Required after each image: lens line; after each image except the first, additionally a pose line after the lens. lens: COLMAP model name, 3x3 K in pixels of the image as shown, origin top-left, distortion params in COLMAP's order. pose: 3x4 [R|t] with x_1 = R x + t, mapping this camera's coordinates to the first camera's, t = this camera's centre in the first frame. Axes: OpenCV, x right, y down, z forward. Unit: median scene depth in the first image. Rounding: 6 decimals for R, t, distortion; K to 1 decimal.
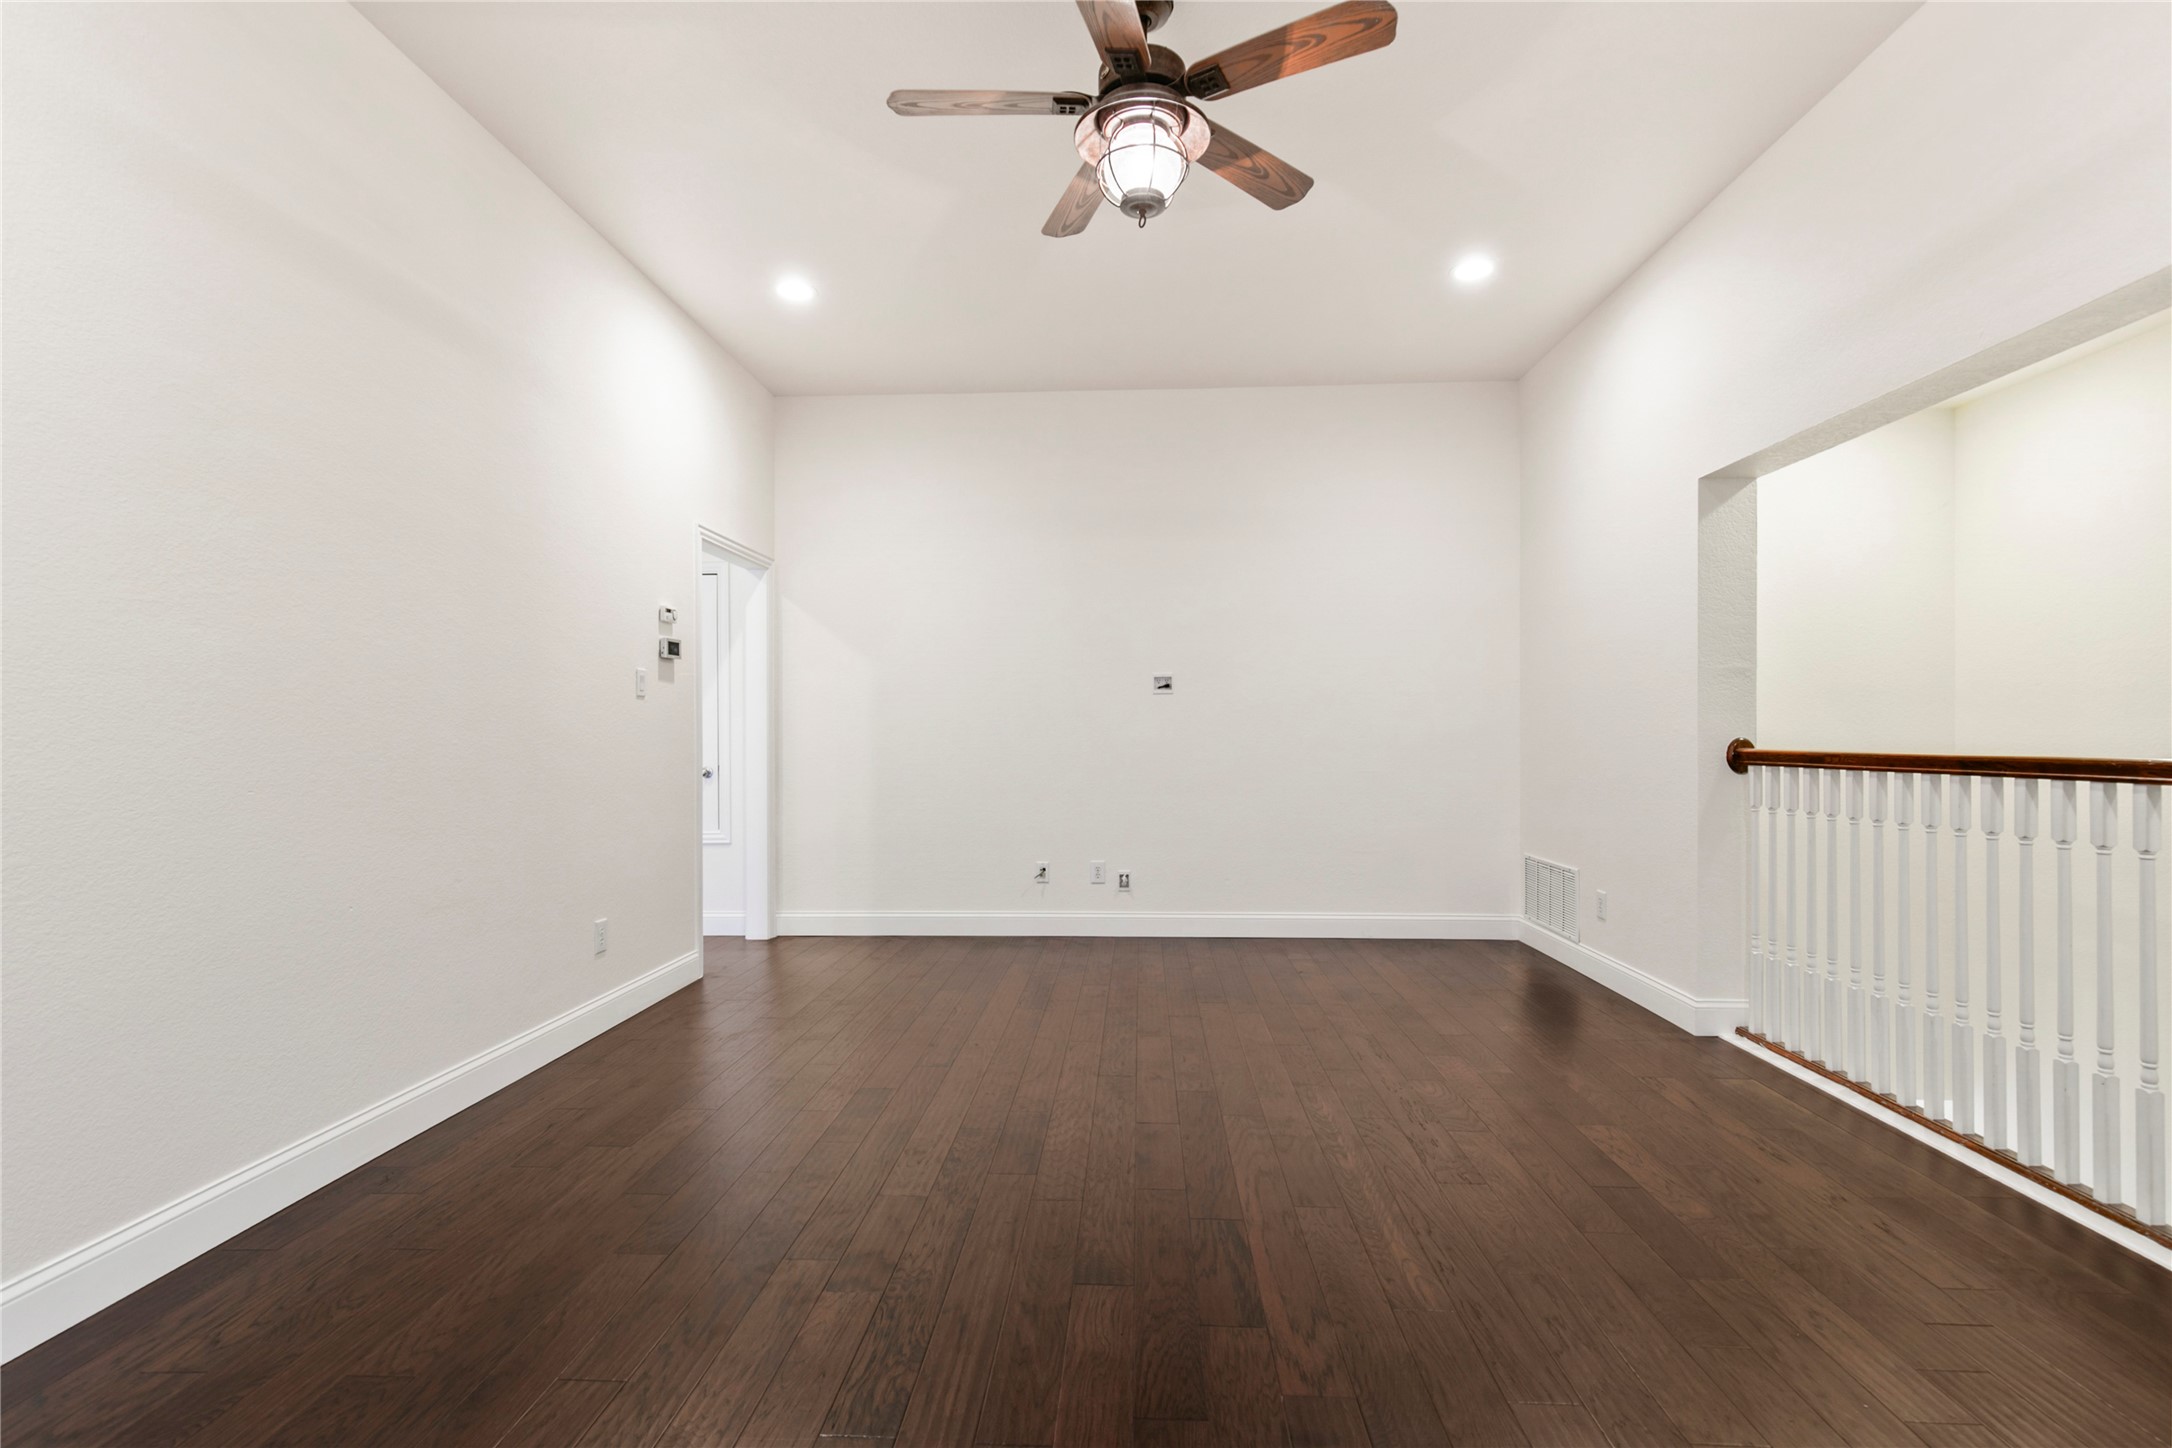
lens RADIAL K [[980.2, 0, 1095.9], [0, 980.2, 736.5], [0, 0, 1]] dist [0.012323, -0.002191]
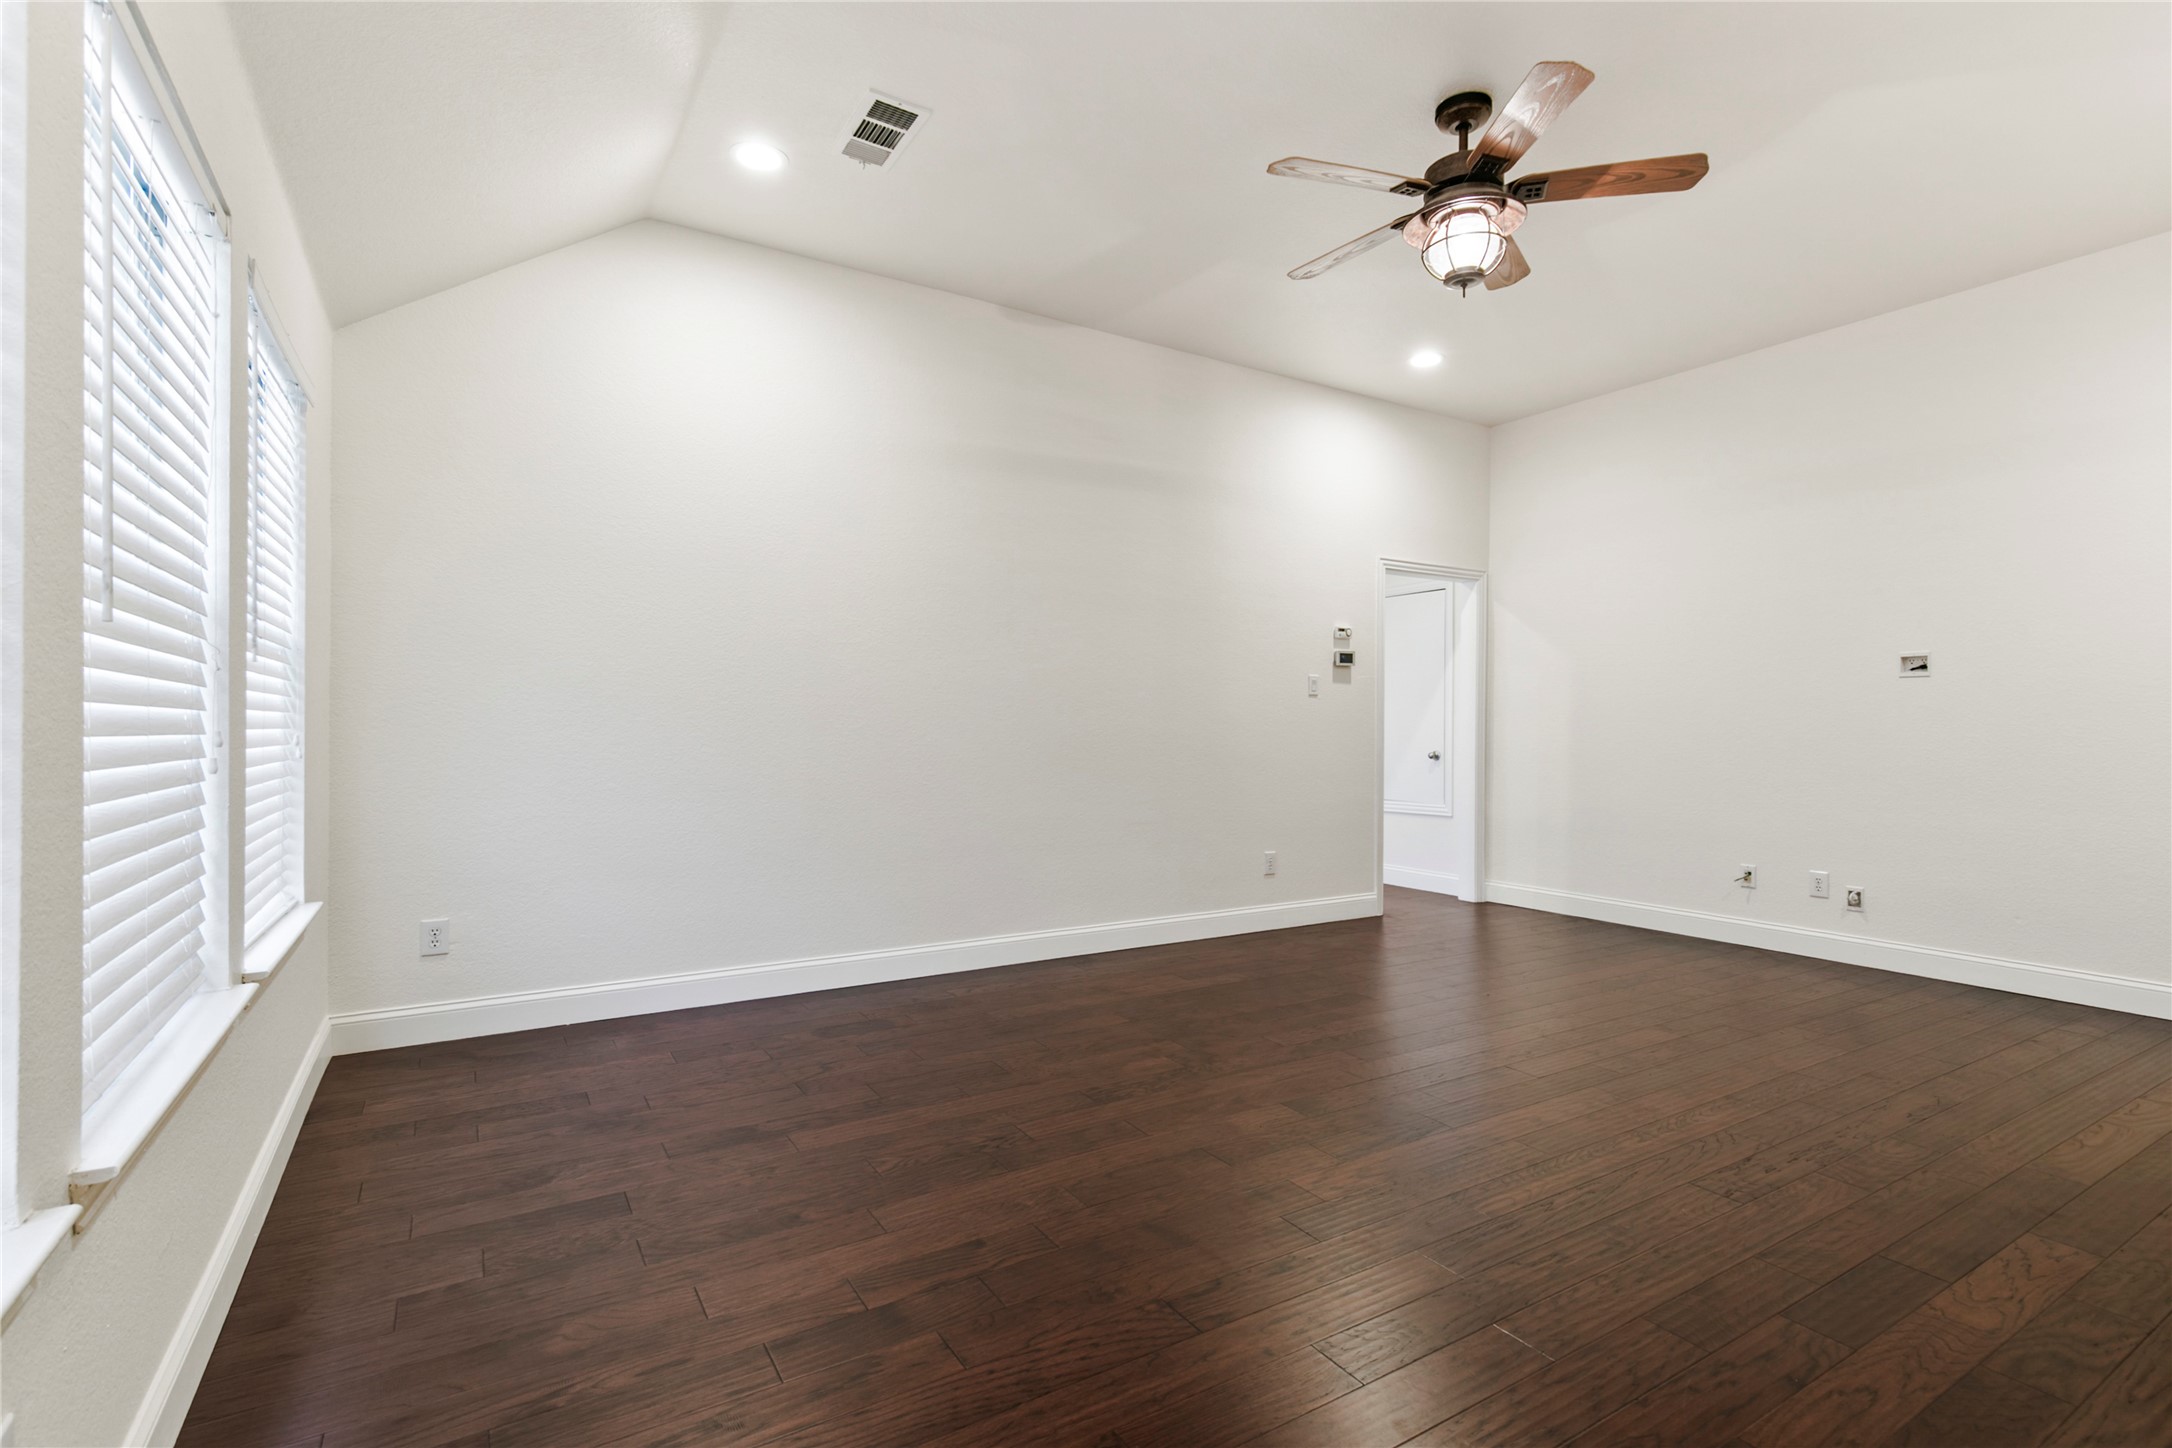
lens RADIAL K [[980.2, 0, 1129.2], [0, 980.2, 726.7], [0, 0, 1]] dist [0.012323, -0.002191]
pose [[0.599172, 0.007805, -0.800582, 0.442691], [-0.008038, 0.999961, 0.003733, -0.000213], [0.800580, 0.004199, 0.599211, -0.020772]]
